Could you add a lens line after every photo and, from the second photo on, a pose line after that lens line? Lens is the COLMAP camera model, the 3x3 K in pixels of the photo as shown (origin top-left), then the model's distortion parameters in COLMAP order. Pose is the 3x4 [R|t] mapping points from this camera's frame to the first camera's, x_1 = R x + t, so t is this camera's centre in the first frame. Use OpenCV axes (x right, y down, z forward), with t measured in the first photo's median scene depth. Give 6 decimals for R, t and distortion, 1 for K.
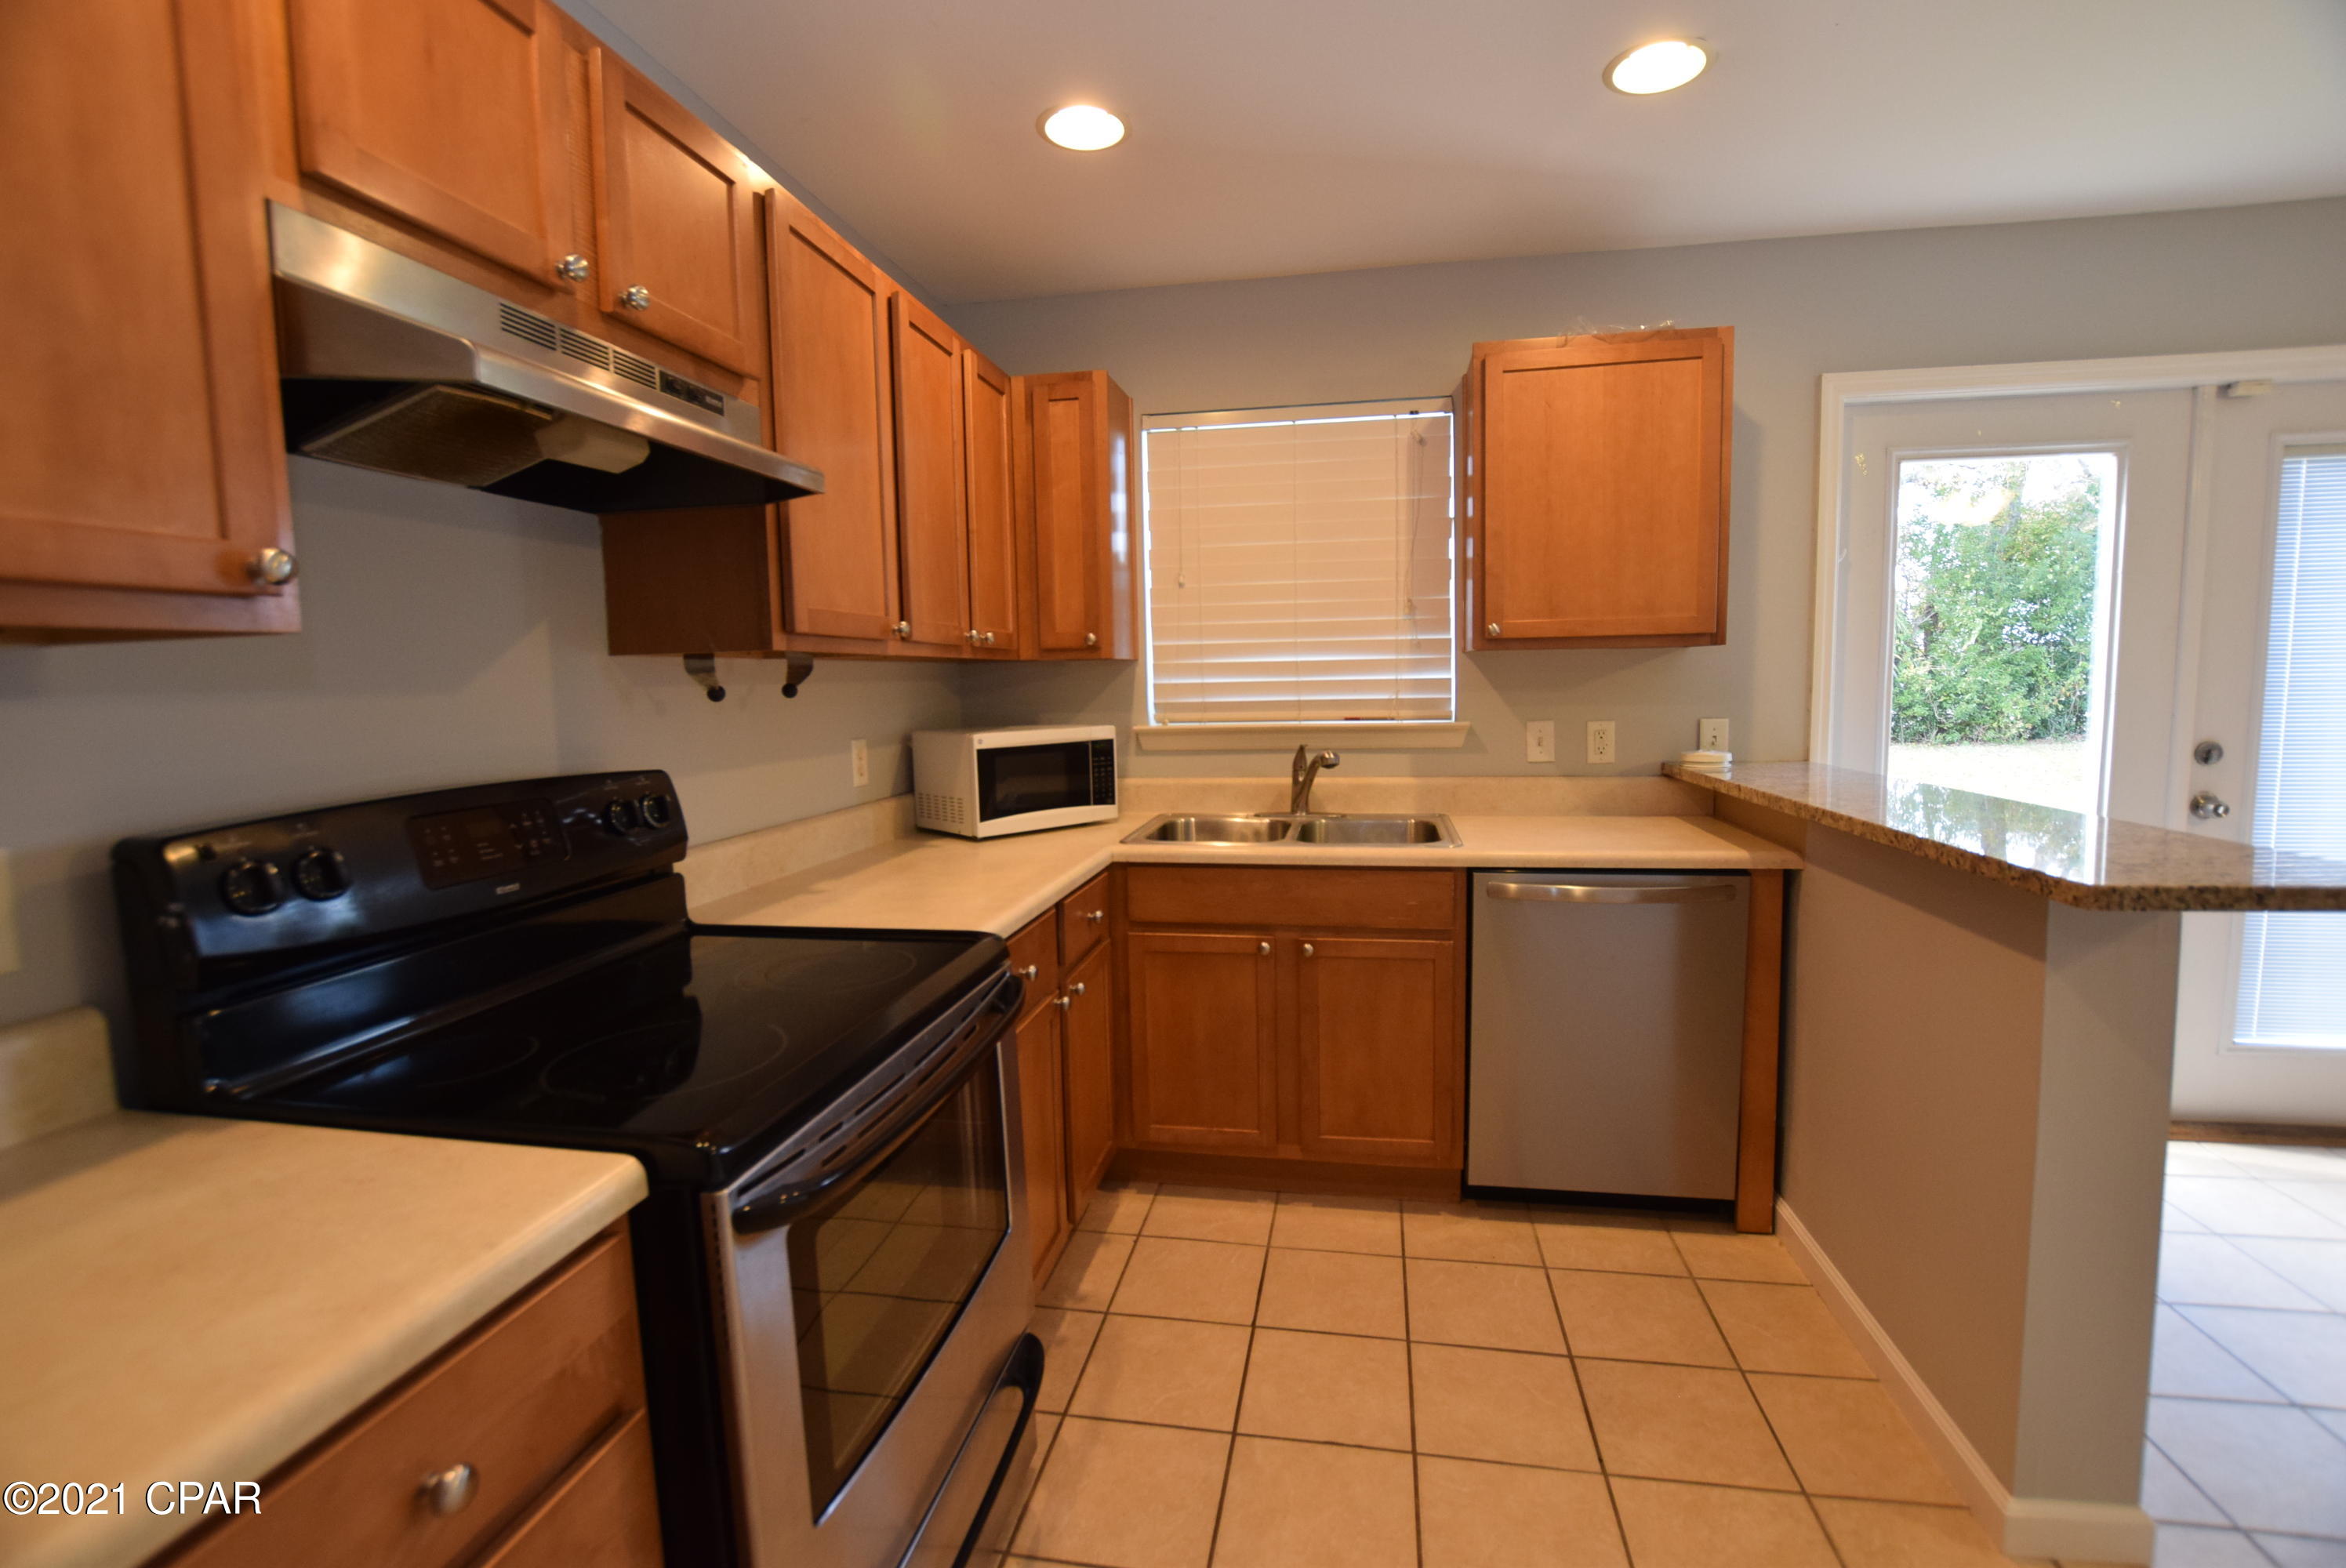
lens RADIAL K [[1034.8, 0, 1179.1], [0, 1034.8, 783.9], [0, 0, 1]] dist [-0.034336, 0.005255]
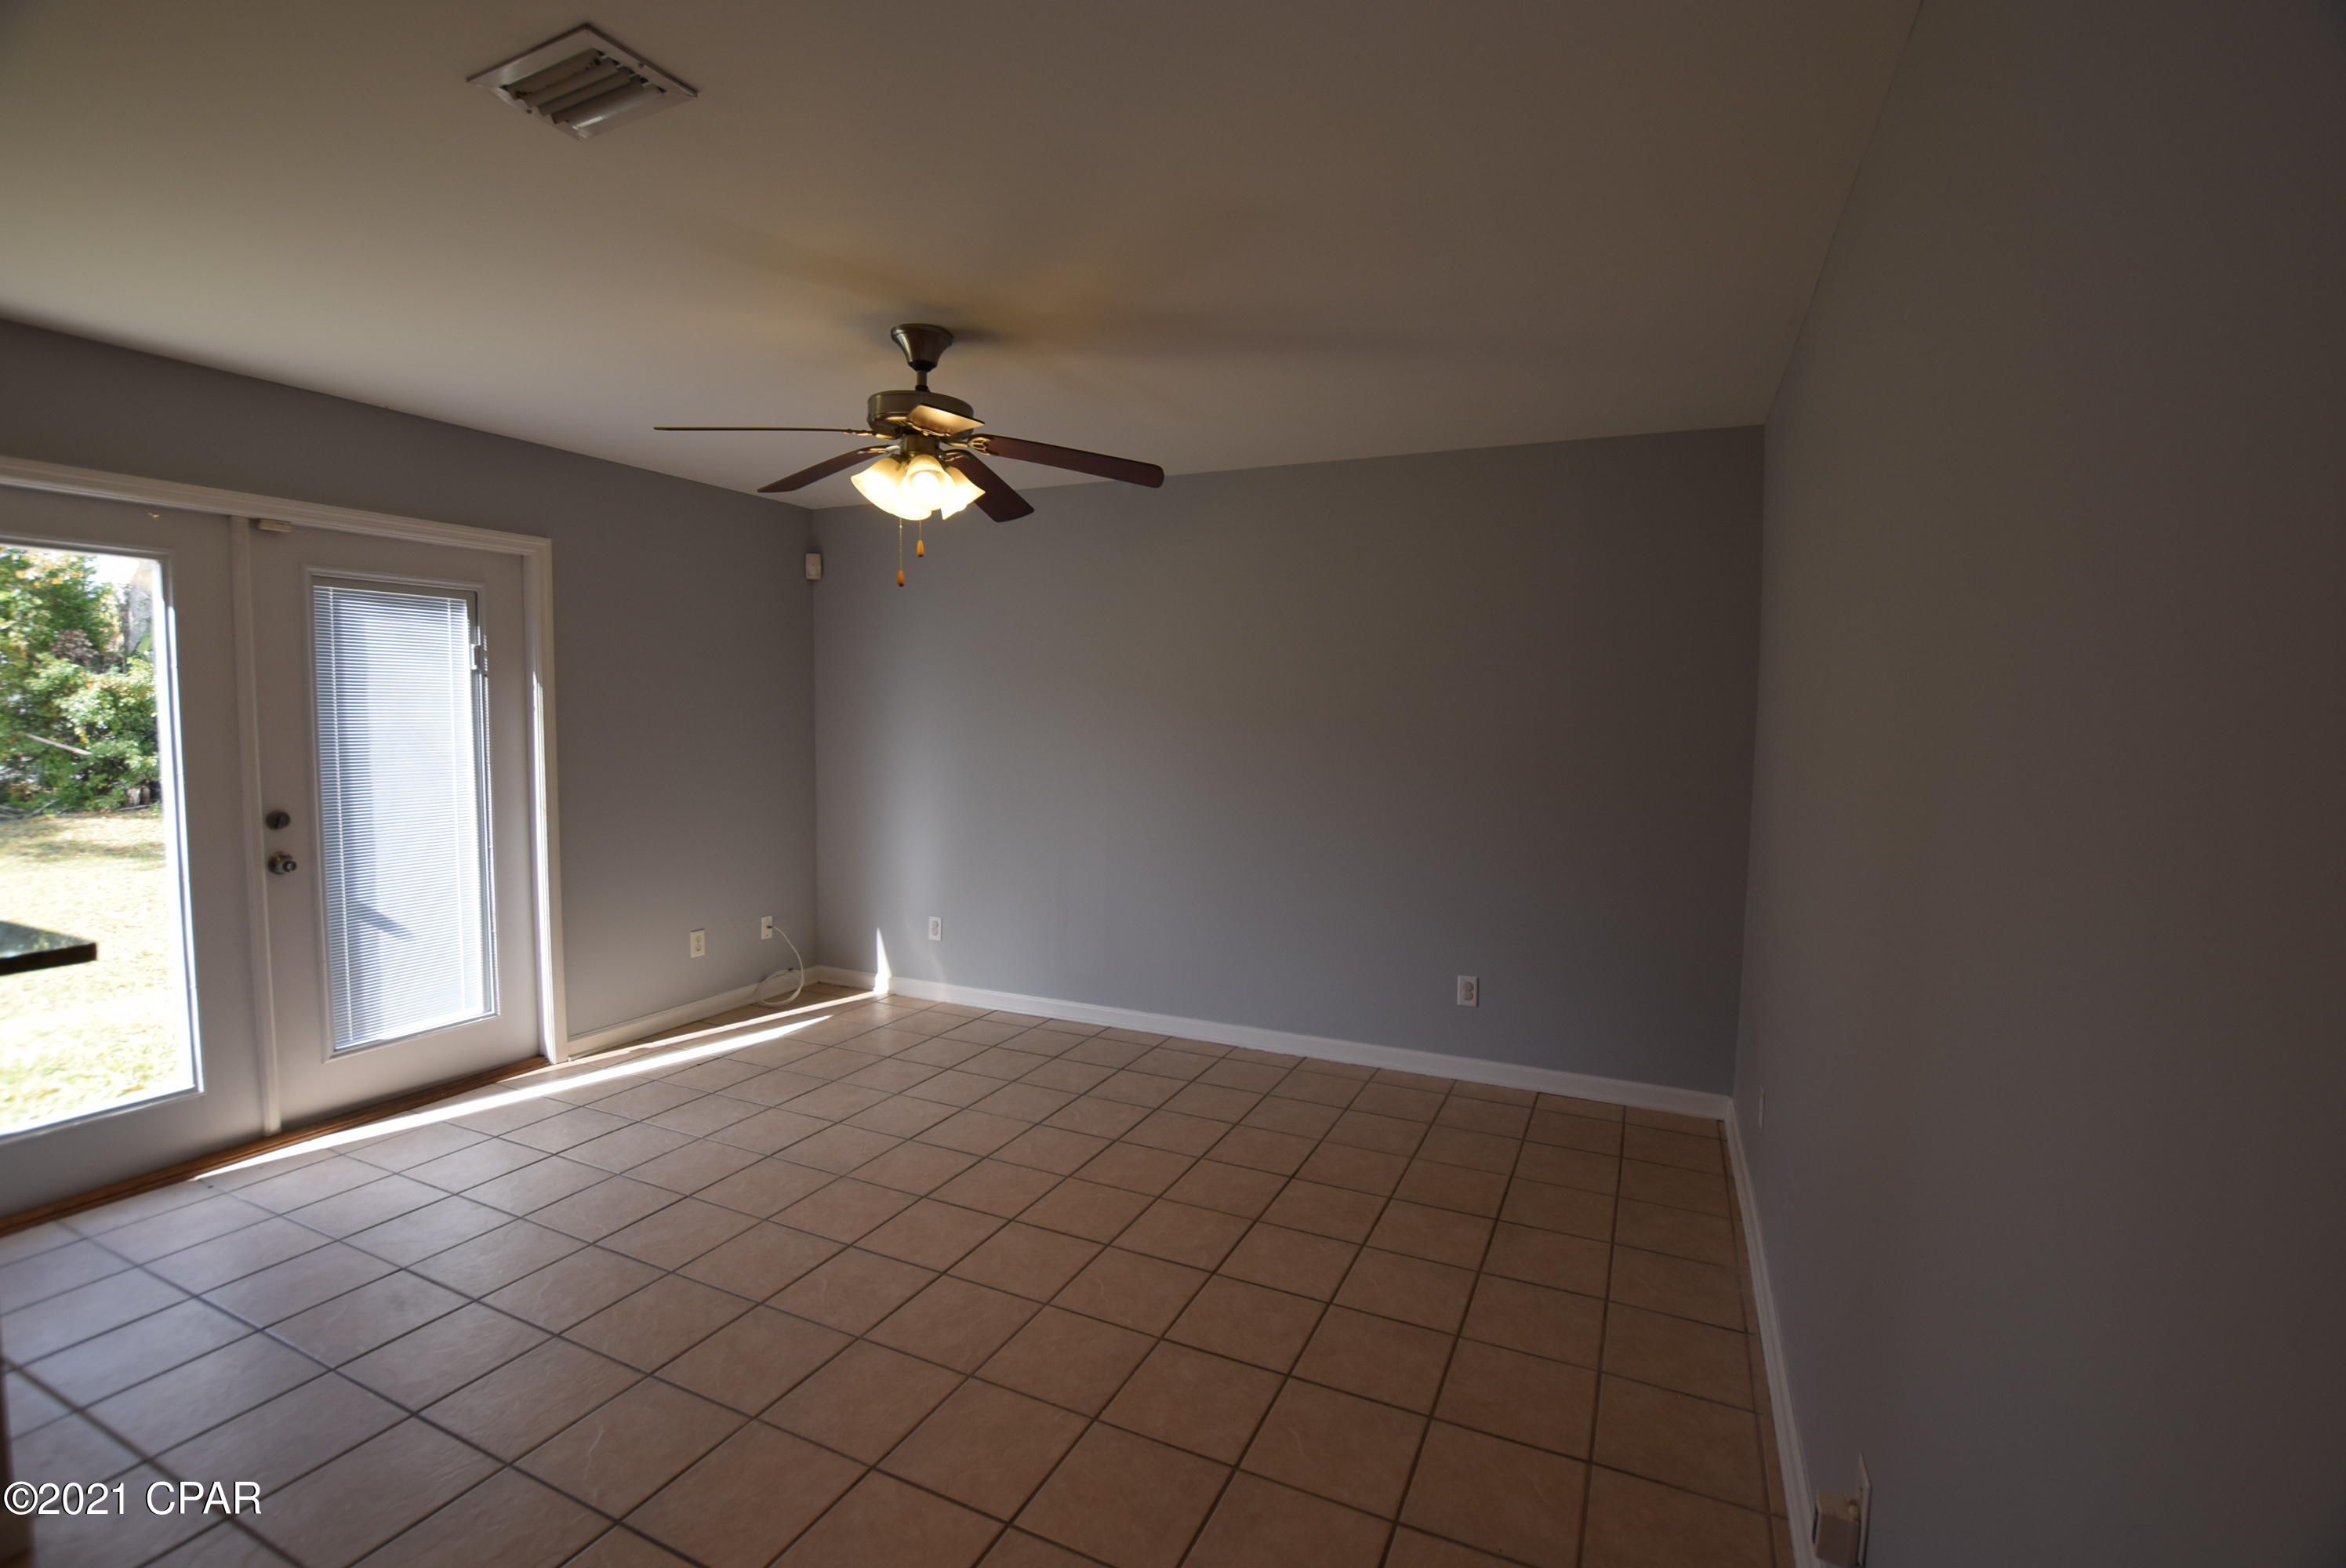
lens RADIAL K [[1034.8, 0, 1179.1], [0, 1034.8, 783.9], [0, 0, 1]] dist [-0.034336, 0.005255]
pose [[0.248407, -0.042206, 0.967736, 0.125612], [0.084828, 0.996160, 0.021671, -0.008868], [-0.964934, 0.076707, 0.251033, -0.370094]]
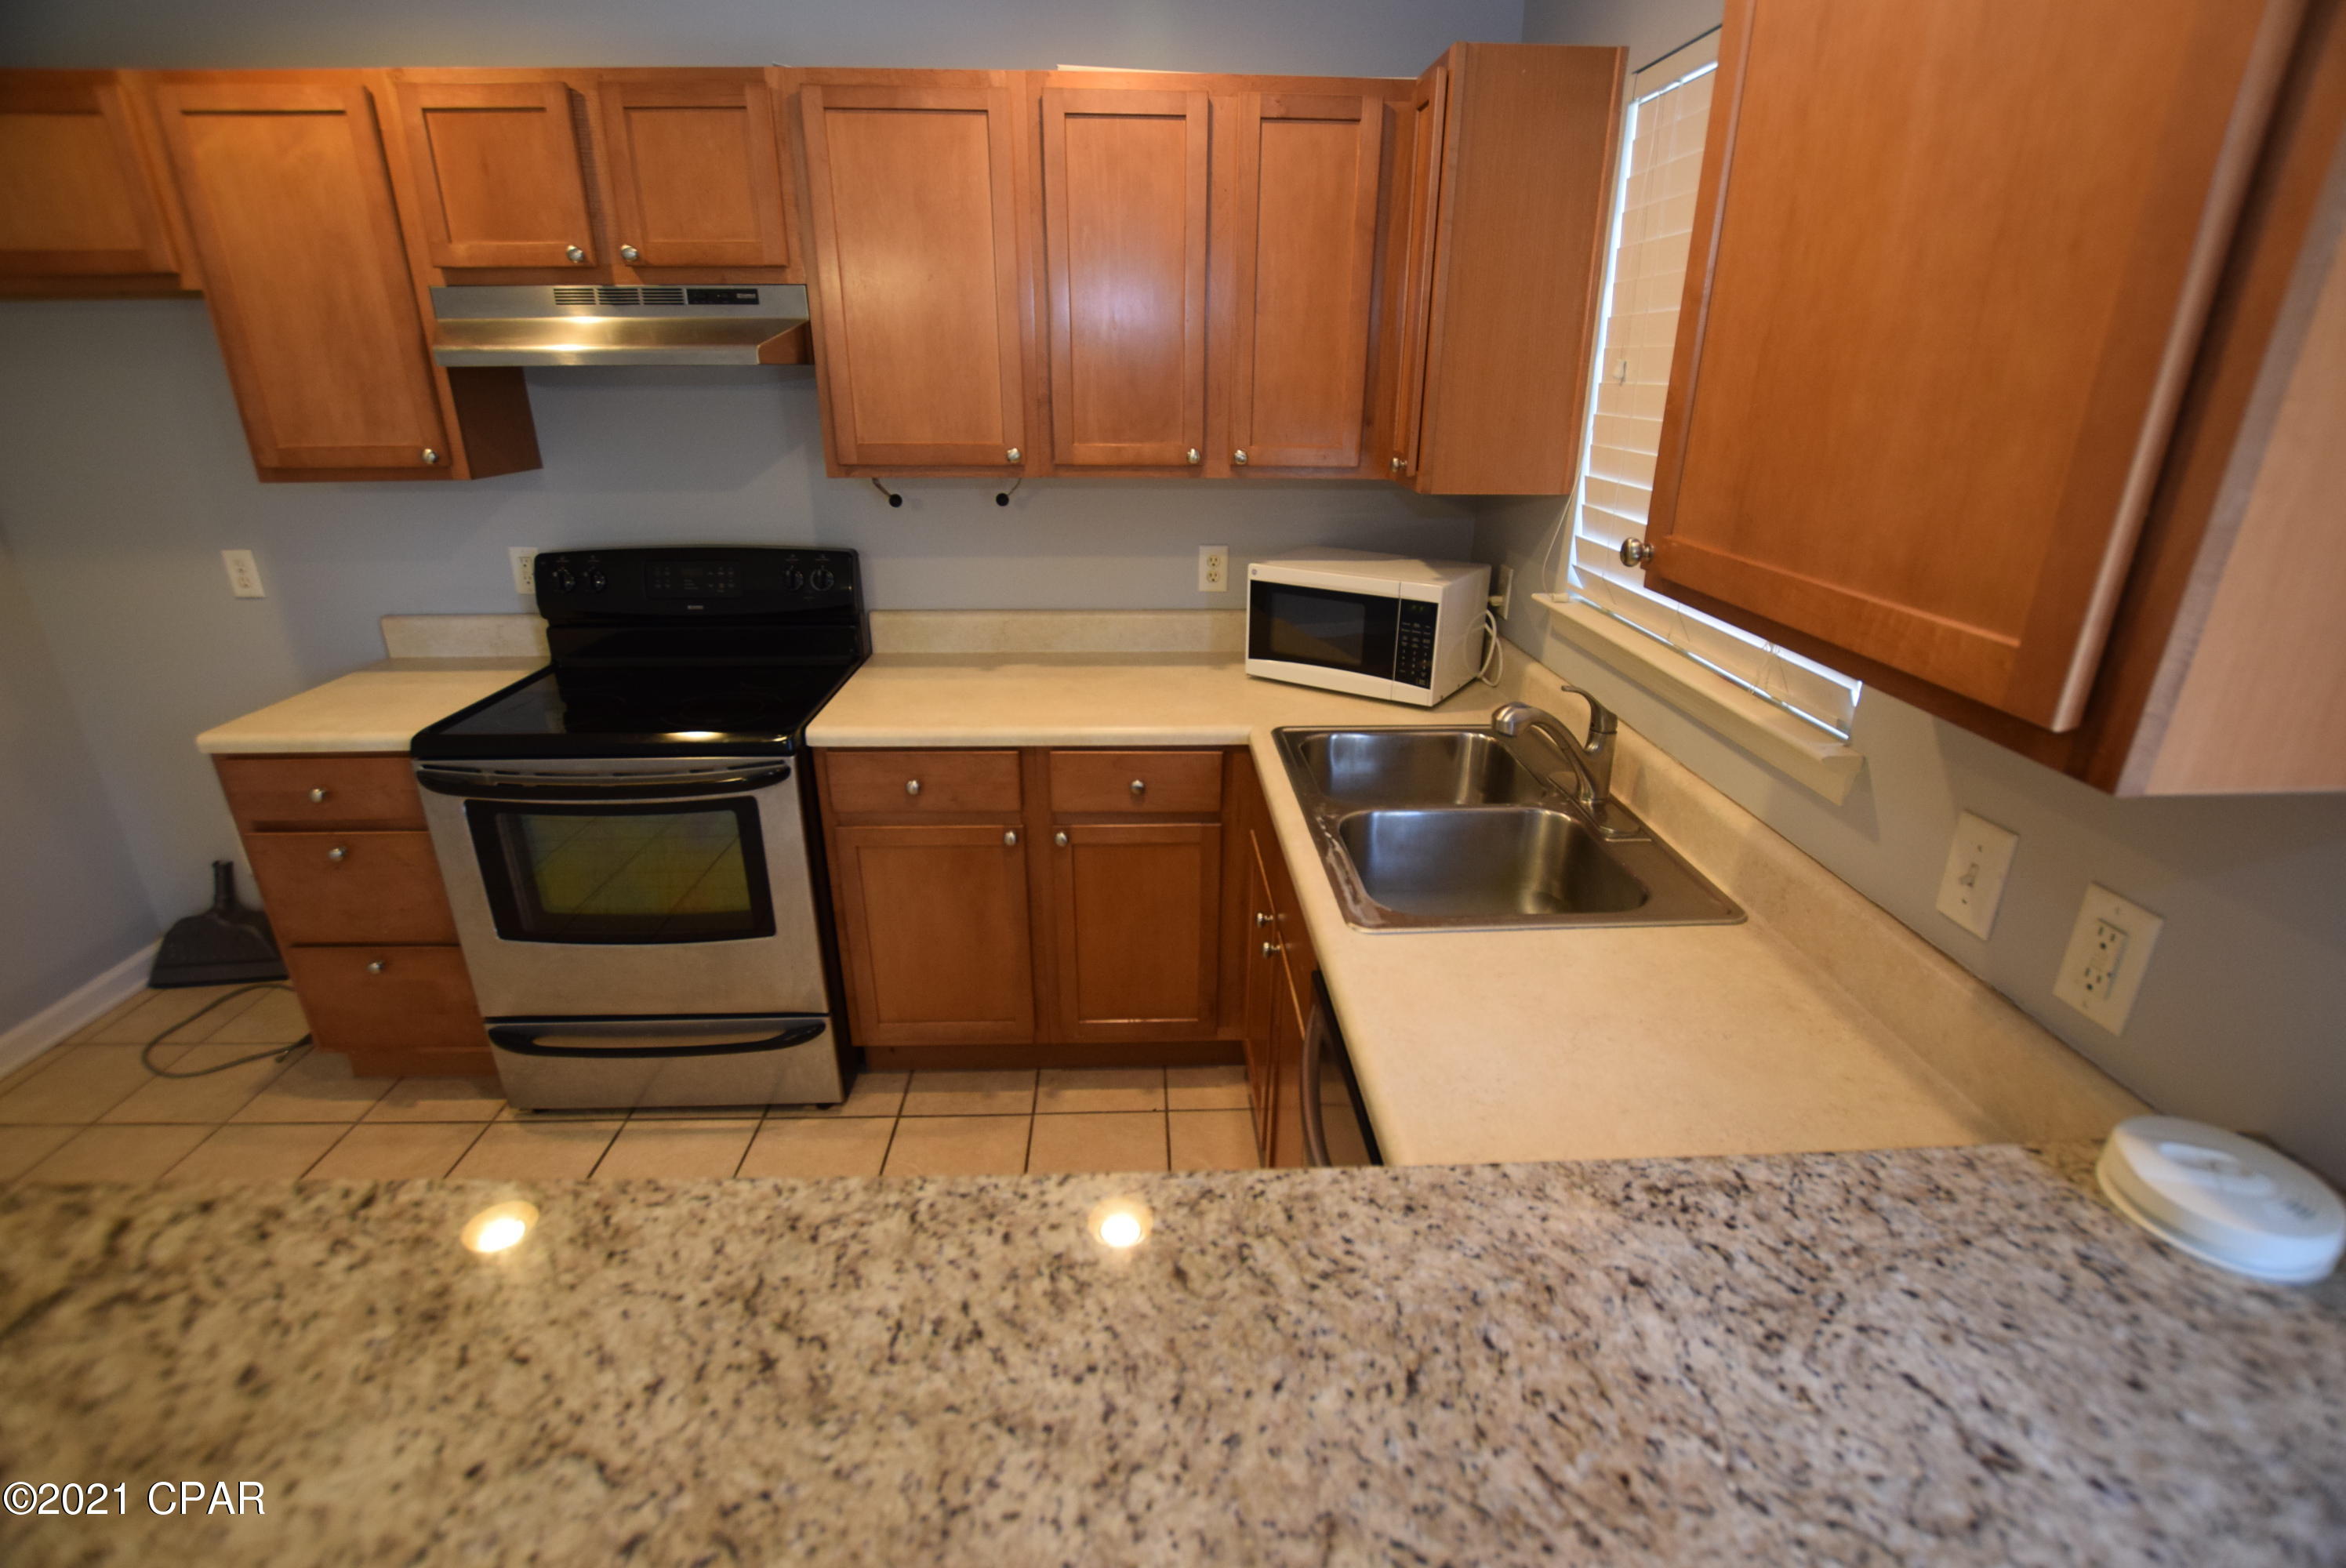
lens RADIAL K [[1034.8, 0, 1179.1], [0, 1034.8, 783.9], [0, 0, 1]] dist [-0.034336, 0.005255]
pose [[0.226477, 0.383804, -0.895211, 0.679926], [-0.111537, 0.923266, 0.367614, -0.196667], [0.967609, 0.016593, 0.251907, 0.717132]]
